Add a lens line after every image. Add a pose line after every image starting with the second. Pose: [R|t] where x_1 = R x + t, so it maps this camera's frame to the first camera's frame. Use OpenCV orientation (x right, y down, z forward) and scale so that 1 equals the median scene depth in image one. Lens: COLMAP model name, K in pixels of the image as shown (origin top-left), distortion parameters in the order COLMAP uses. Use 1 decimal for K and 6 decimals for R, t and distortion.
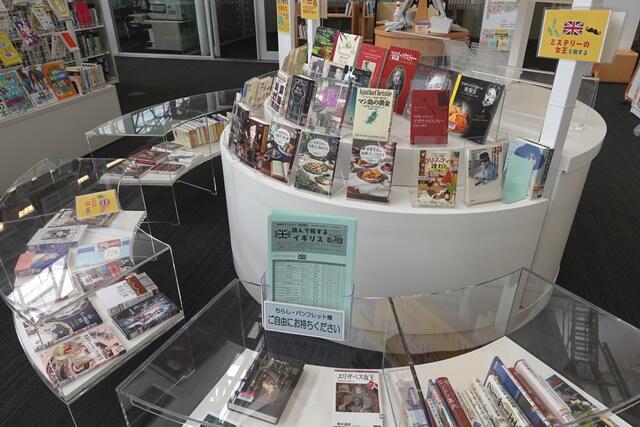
lens RADIAL K [[443.1, 0, 320.0], [0, 443.1, 213.5], [0, 0, 1]] dist [0.005508, -0.000560]
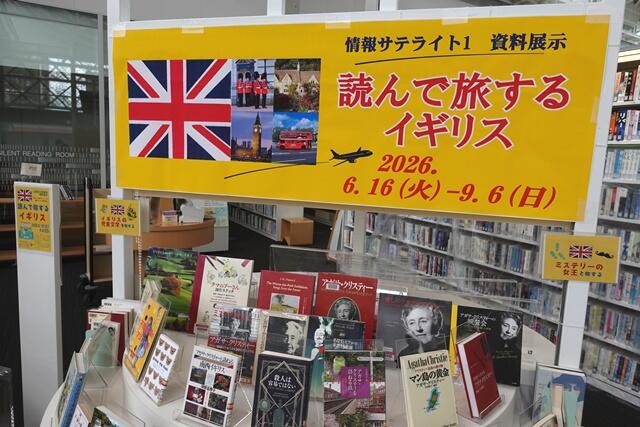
lens RADIAL K [[443.1, 0, 320.0], [0, 443.1, 213.5], [0, 0, 1]] dist [0.005508, -0.000560]
pose [[0.707742, -0.058207, 0.704069, -0.460756], [0.295746, 0.929482, -0.220447, -0.387474], [-0.641588, 0.364245, 0.675049, 0.578326]]
